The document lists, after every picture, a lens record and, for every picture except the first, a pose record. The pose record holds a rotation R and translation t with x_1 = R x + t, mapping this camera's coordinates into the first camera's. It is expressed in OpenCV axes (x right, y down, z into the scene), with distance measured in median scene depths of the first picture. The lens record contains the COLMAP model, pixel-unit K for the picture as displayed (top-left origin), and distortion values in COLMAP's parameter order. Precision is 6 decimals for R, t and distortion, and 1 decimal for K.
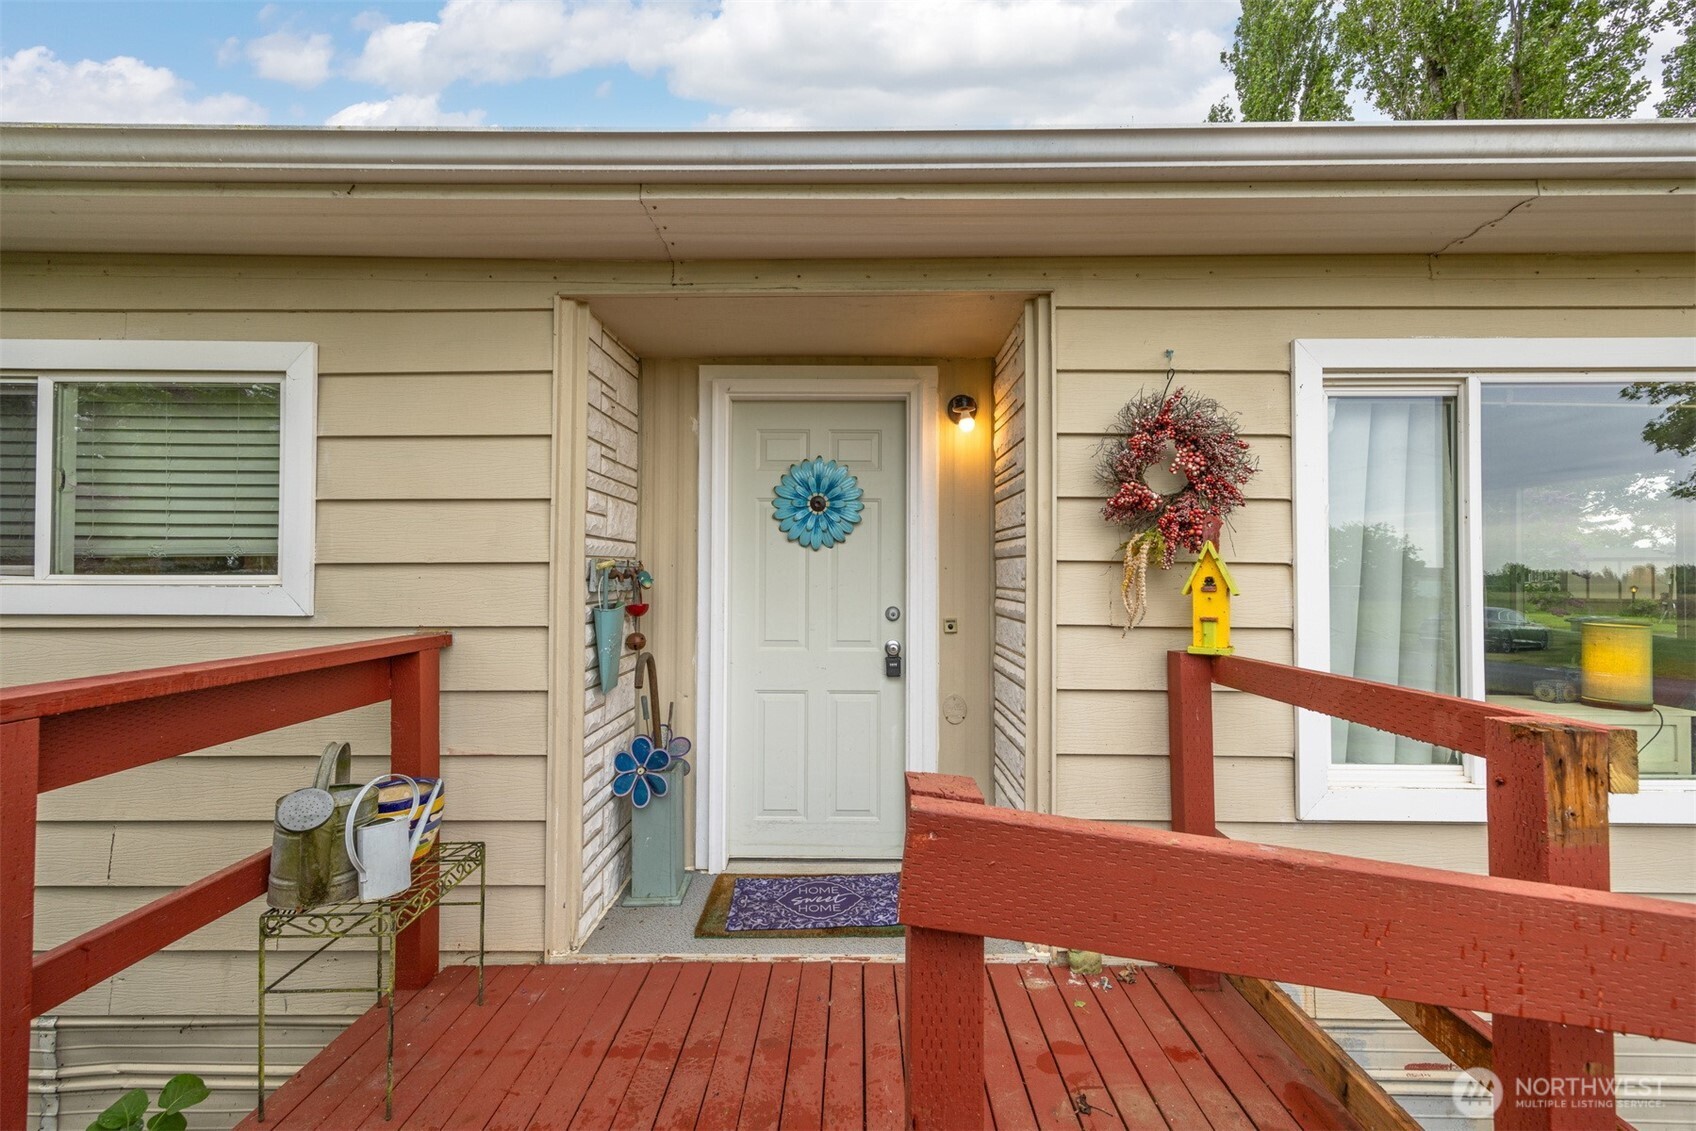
lens RADIAL K [[674.7, 0, 846.7], [0, 674.7, 565.4], [0, 0, 1]] dist [0.001672, -0.000487]
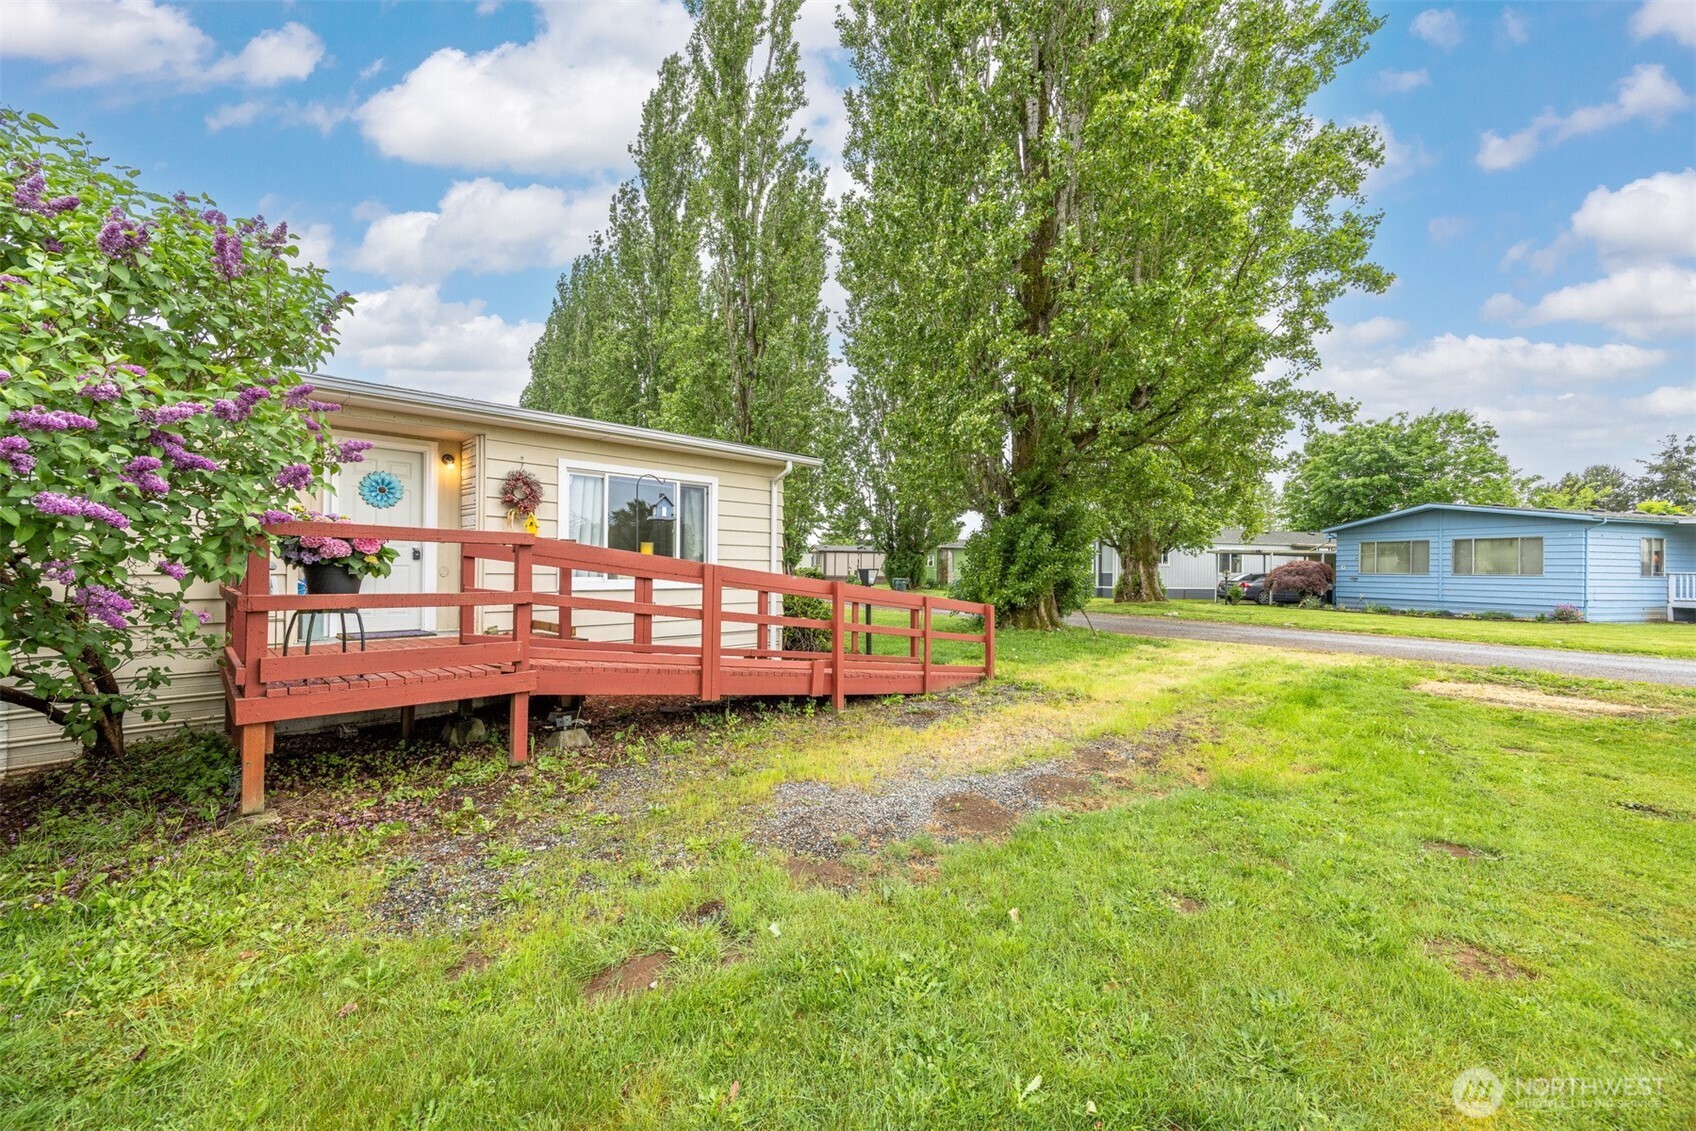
lens RADIAL K [[674.7, 0, 849.0], [0, 674.7, 563.8], [0, 0, 1]] dist [0.001672, -0.000487]
pose [[0.695242, 0.008683, 0.718723, -0.700969], [-0.016874, 0.999849, 0.004243, 0.156269], [-0.718578, -0.015078, 0.695283, -2.185587]]
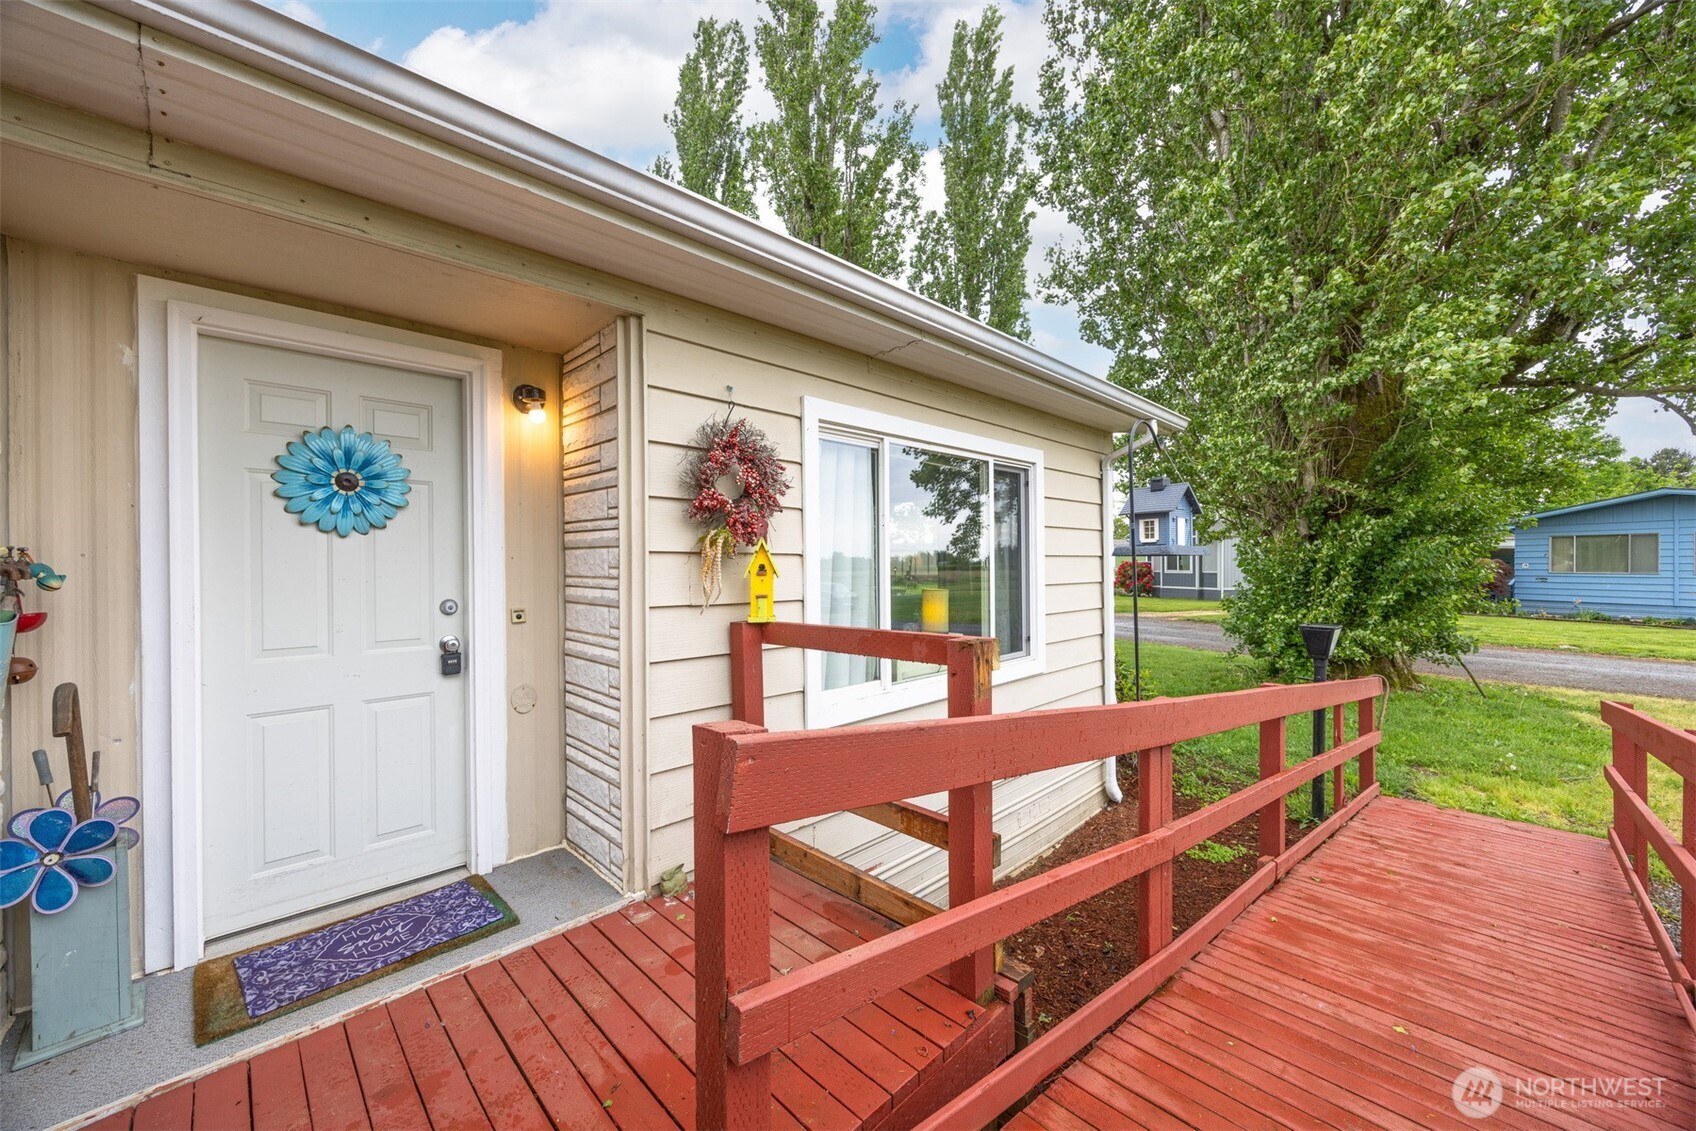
lens RADIAL K [[641.9, 0, 846.6], [0, 641.9, 565.0], [0, 0, 1]] dist [-0.008907, -0.000101]
pose [[0.700556, -0.010656, 0.713517, -0.195118], [-0.000750, 0.999877, 0.015669, -0.000484], [-0.713597, -0.011512, 0.700462, -0.007524]]
